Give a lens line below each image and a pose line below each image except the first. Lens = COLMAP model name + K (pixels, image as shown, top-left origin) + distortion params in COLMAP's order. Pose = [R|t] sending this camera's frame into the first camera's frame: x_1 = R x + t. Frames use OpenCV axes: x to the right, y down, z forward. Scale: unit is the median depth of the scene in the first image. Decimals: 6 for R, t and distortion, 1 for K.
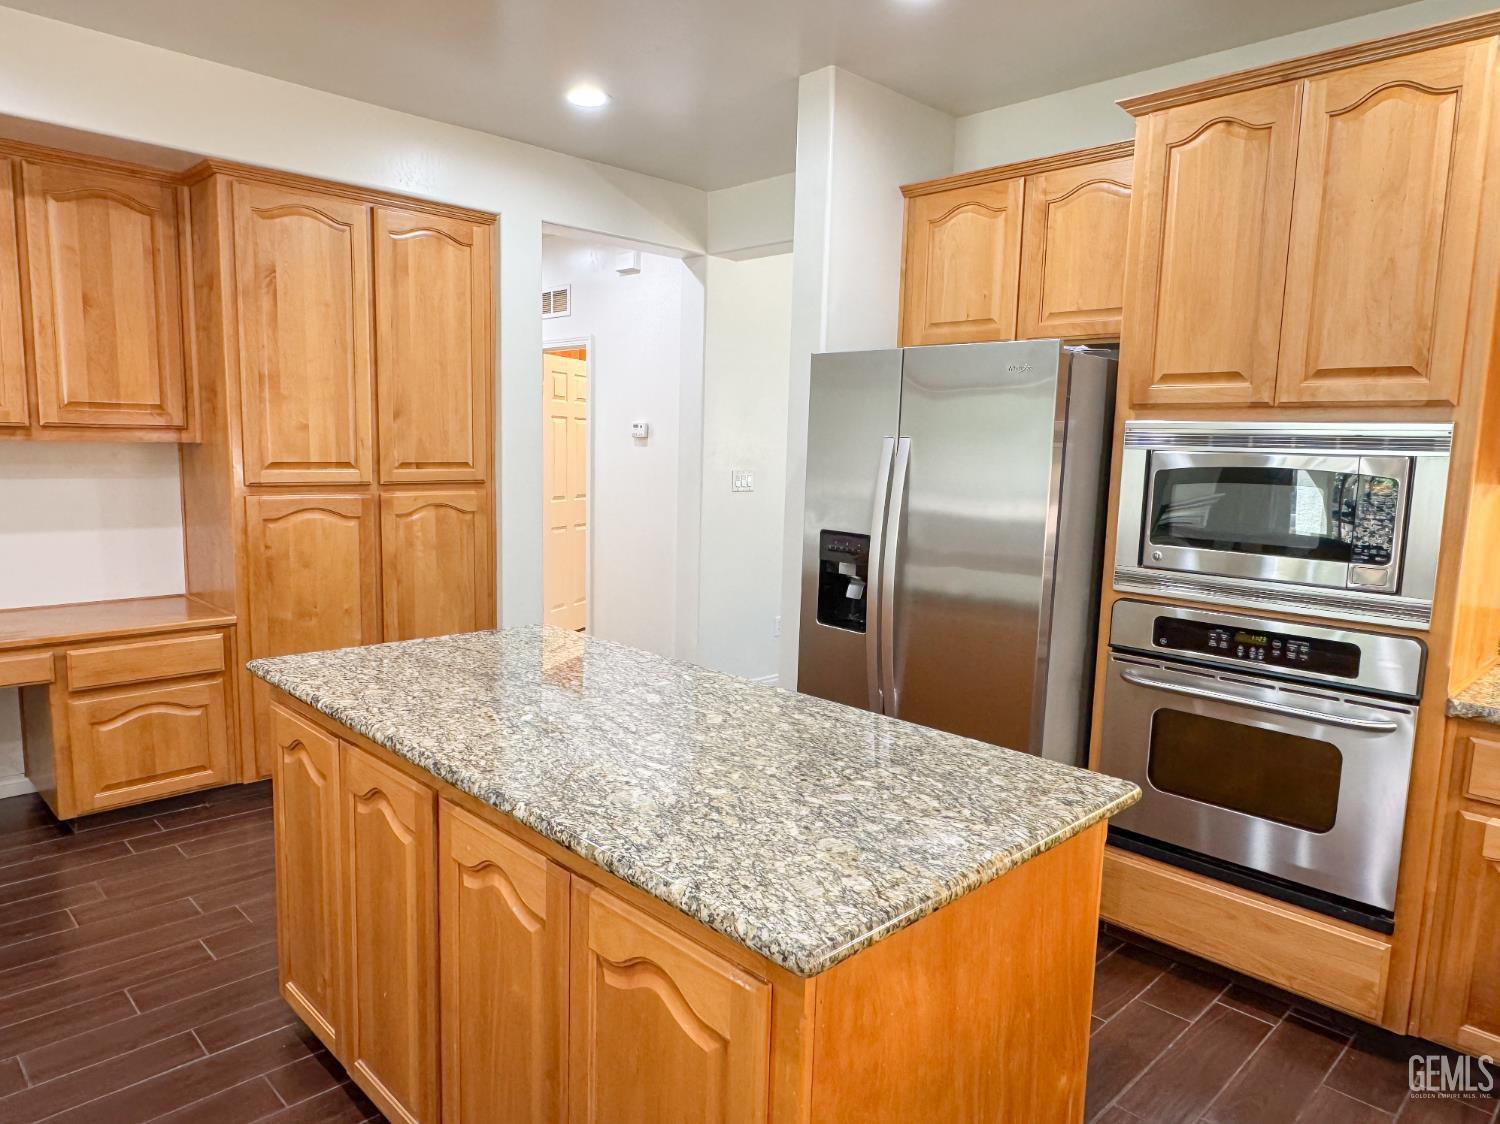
lens RADIAL K [[976.4, 0, 740.9], [0, 976.4, 566.7], [0, 0, 1]] dist [-0.000749, 0.001036]
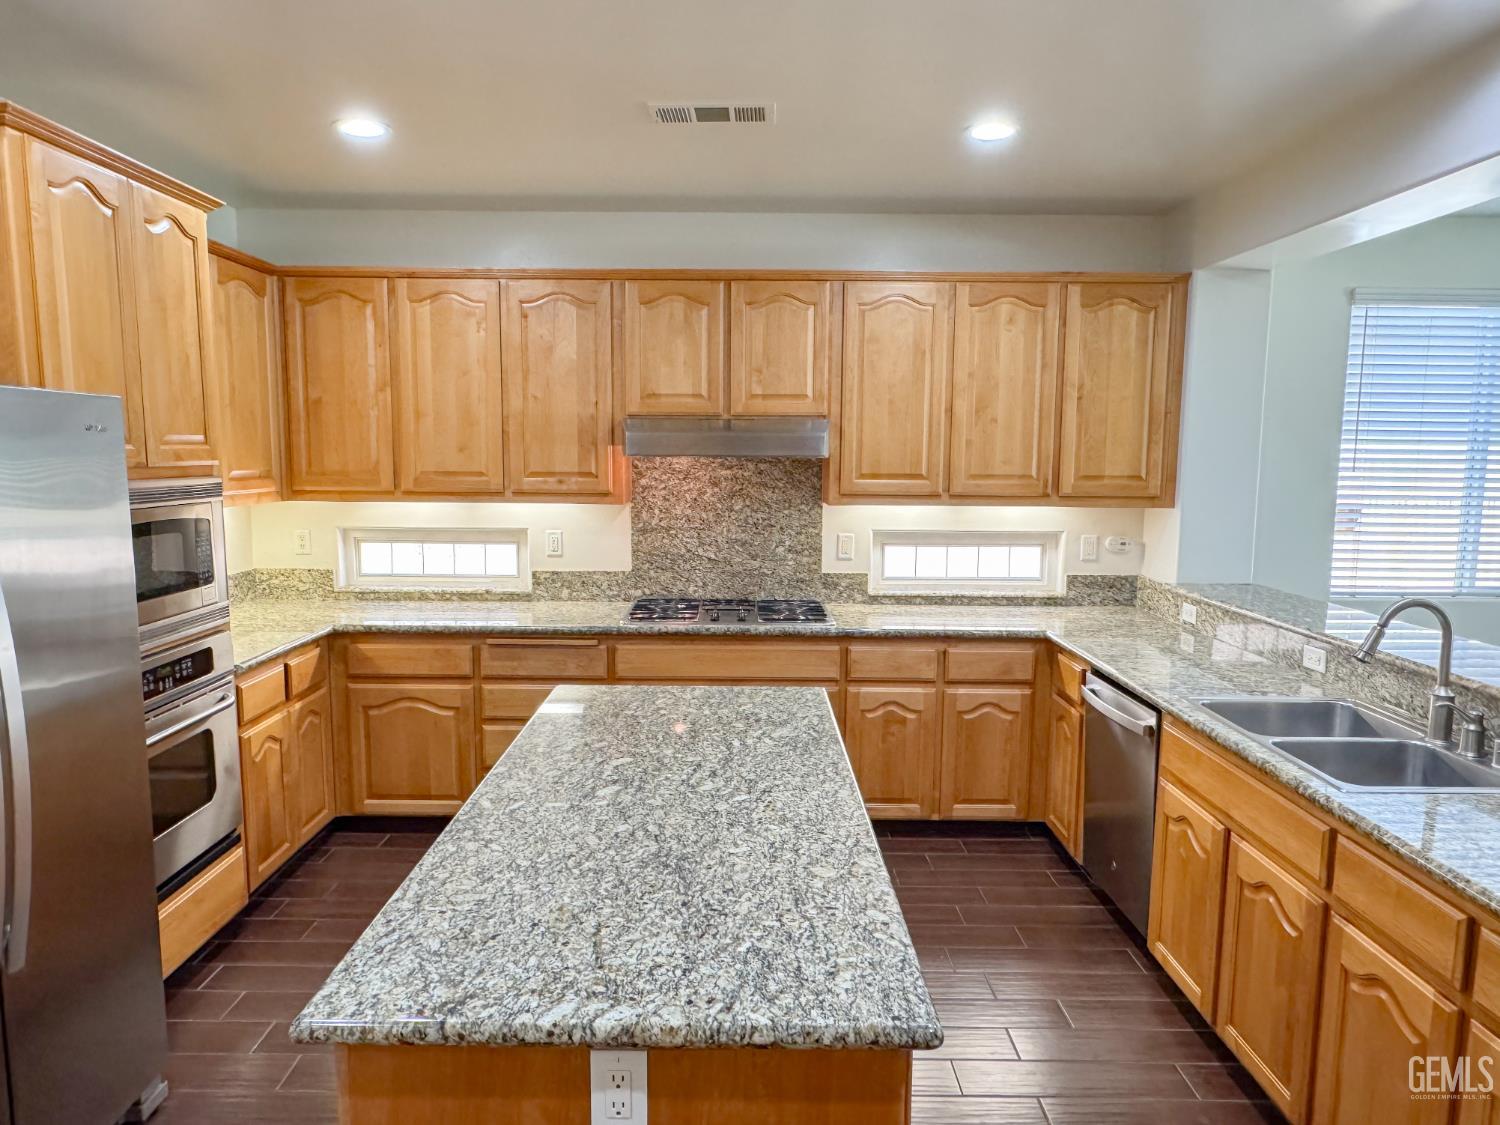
lens RADIAL K [[962.0, 0, 739.8], [0, 962.0, 568.9], [0, 0, 1]] dist [-0.003143, 0.002136]
pose [[-0.714801, -0.116918, 0.689485, -0.720511], [0.062586, 0.971274, 0.229586, -0.261570], [-0.696522, 0.207261, -0.686950, 1.314540]]
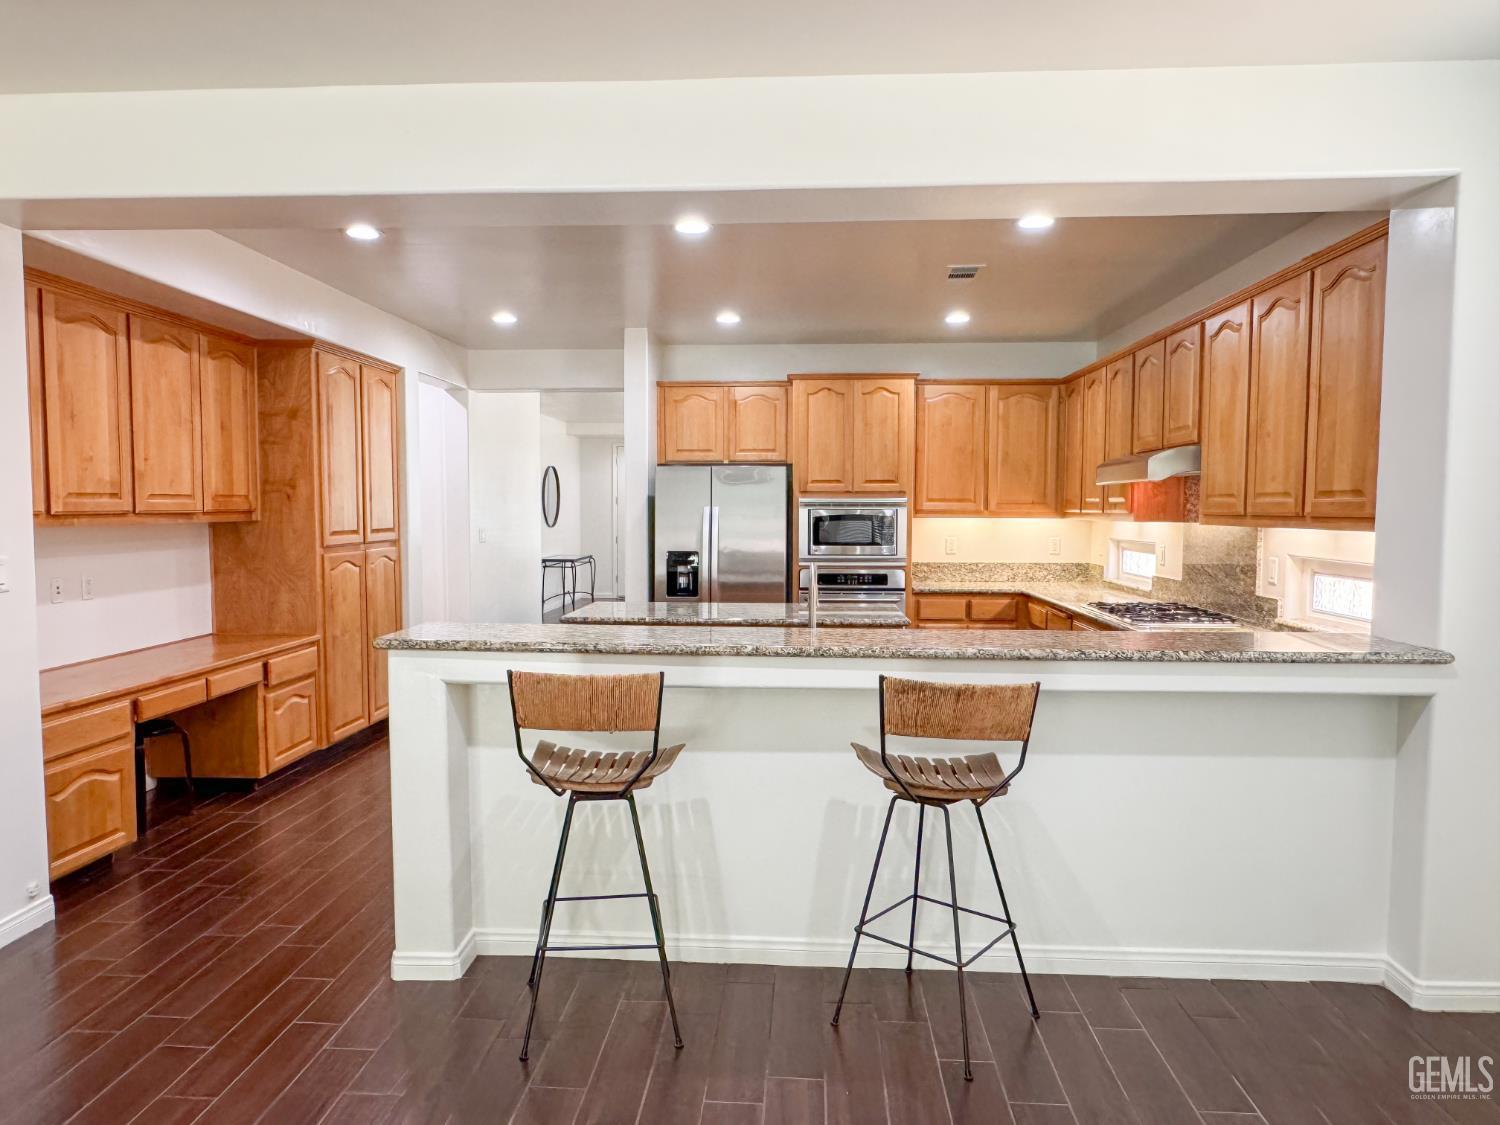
lens RADIAL K [[970.0, 0, 744.6], [0, 970.0, 566.6], [0, 0, 1]] dist [-0.003175, 0.003483]
pose [[0.737306, -0.066050, 0.672322, -1.561825], [0.102988, 0.994566, -0.015234, 0.056475], [-0.667663, 0.080473, 0.740102, -0.827803]]
